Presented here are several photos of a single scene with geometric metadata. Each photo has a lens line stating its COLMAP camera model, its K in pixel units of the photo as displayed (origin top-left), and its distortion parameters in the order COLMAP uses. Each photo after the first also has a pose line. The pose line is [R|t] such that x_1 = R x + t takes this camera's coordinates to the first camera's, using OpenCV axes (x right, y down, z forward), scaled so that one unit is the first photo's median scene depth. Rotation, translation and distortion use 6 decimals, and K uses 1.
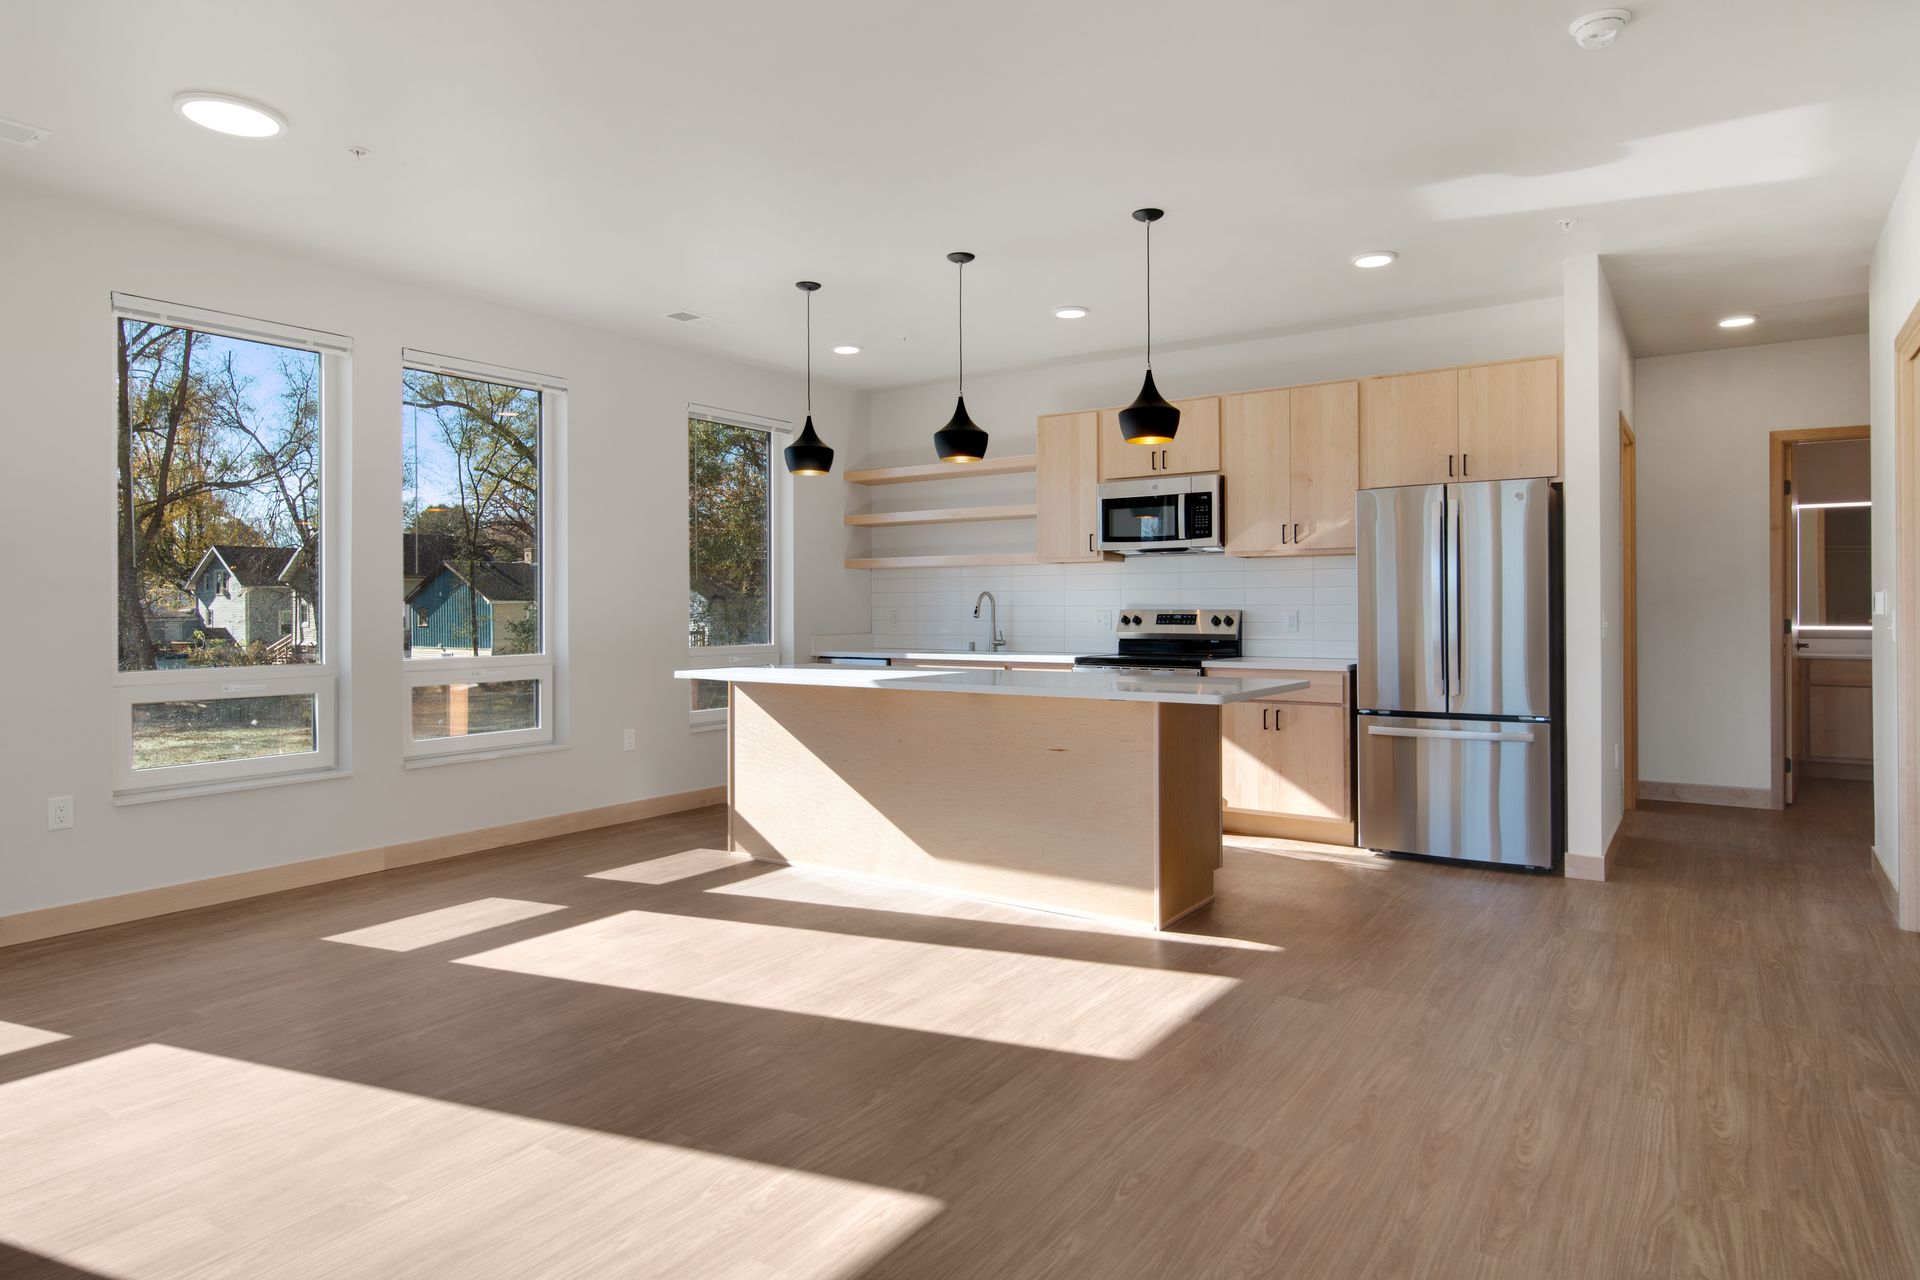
lens RADIAL K [[1100.4, 0, 966.3], [0, 1100.4, 586.5], [0, 0, 1]] dist [0.002167, 0.001341]
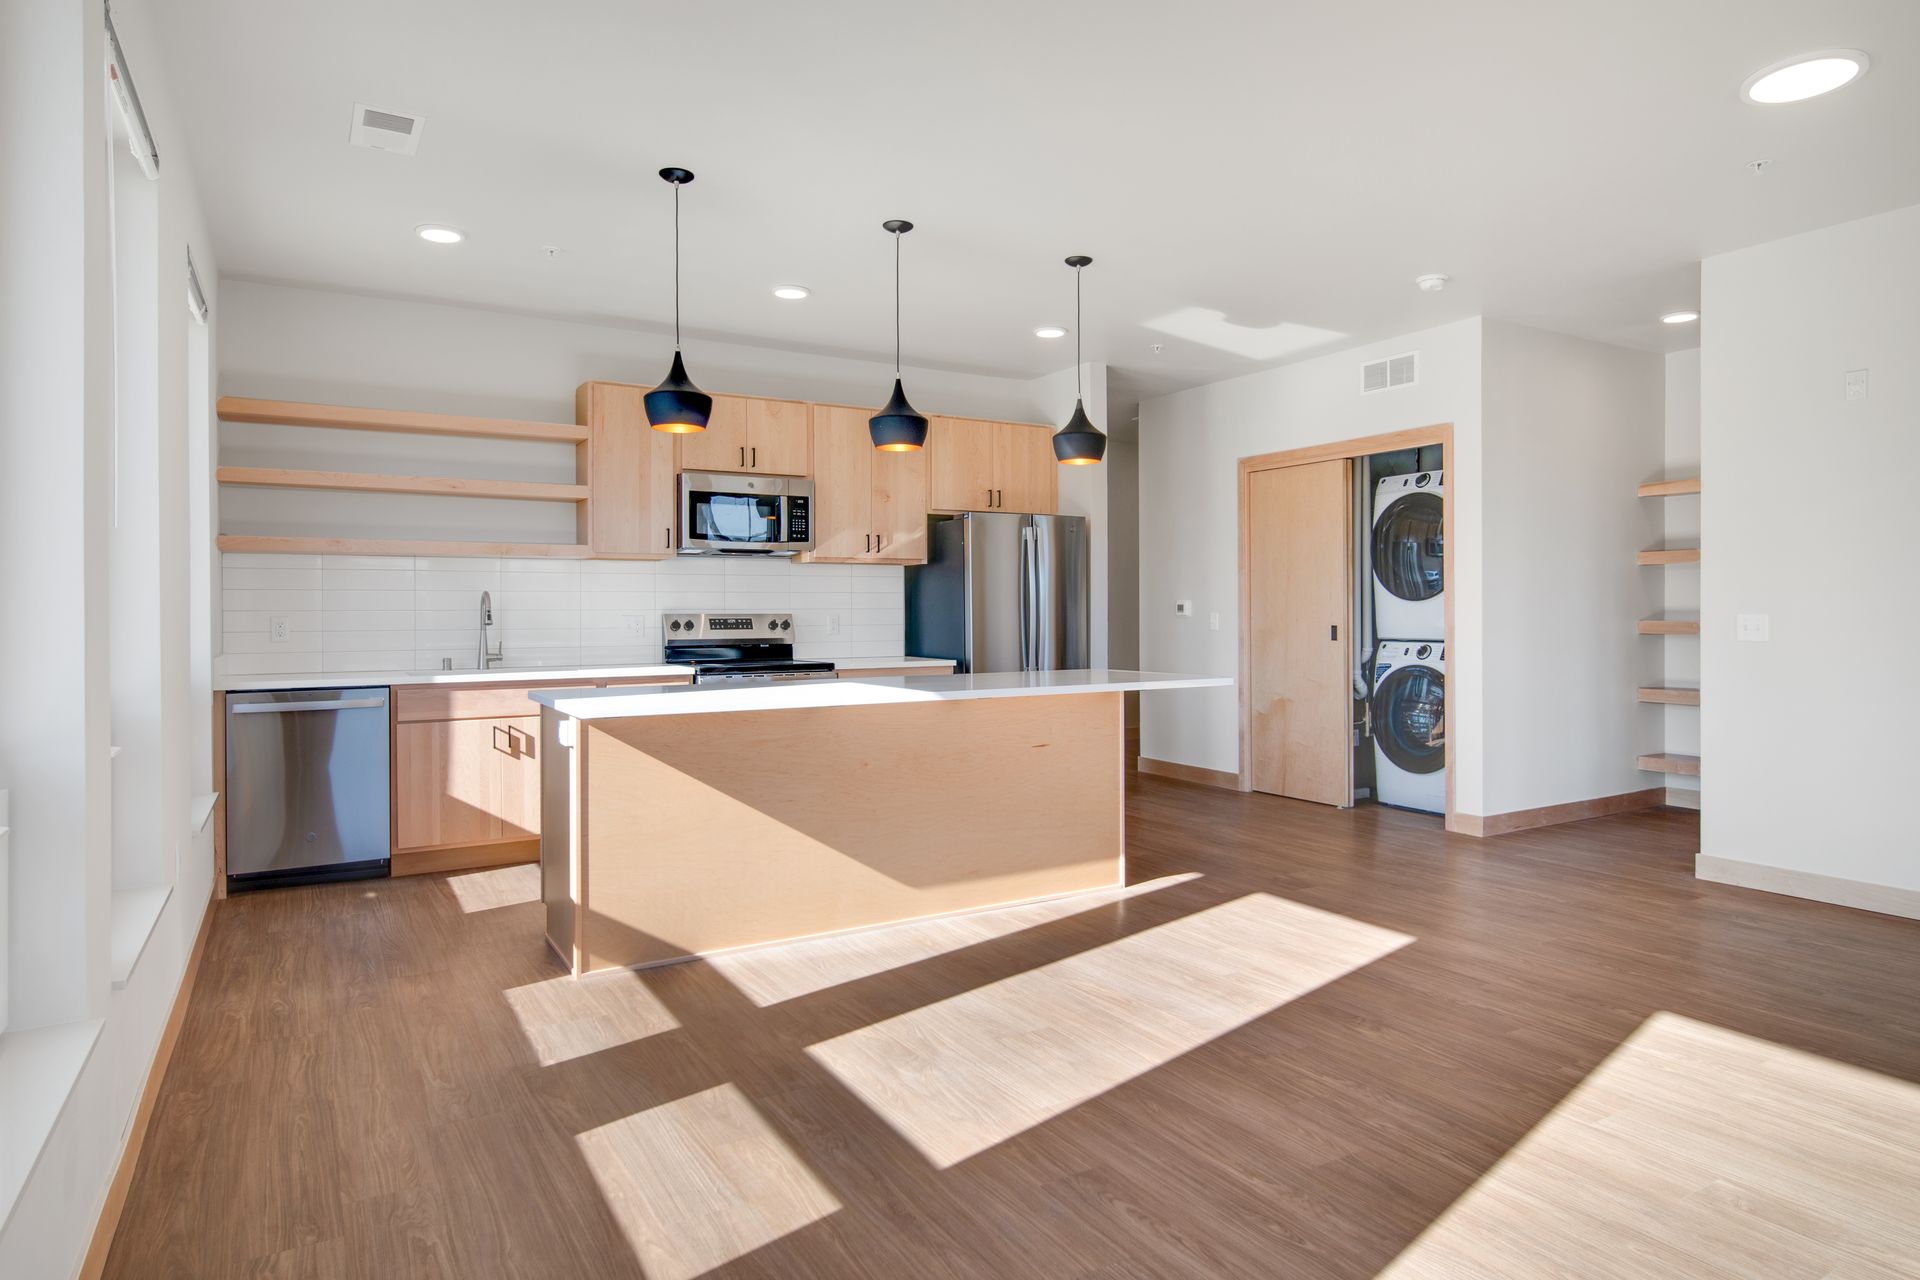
lens RADIAL K [[1103.7, 0, 959.4], [0, 1103.7, 613.0], [0, 0, 1]] dist [0.003541, 0.001923]
pose [[0.421046, -0.000865, 0.907039, -0.665379], [-0.015357, 0.999849, 0.008082, 0.010766], [-0.906909, -0.017332, 0.420970, 0.465575]]
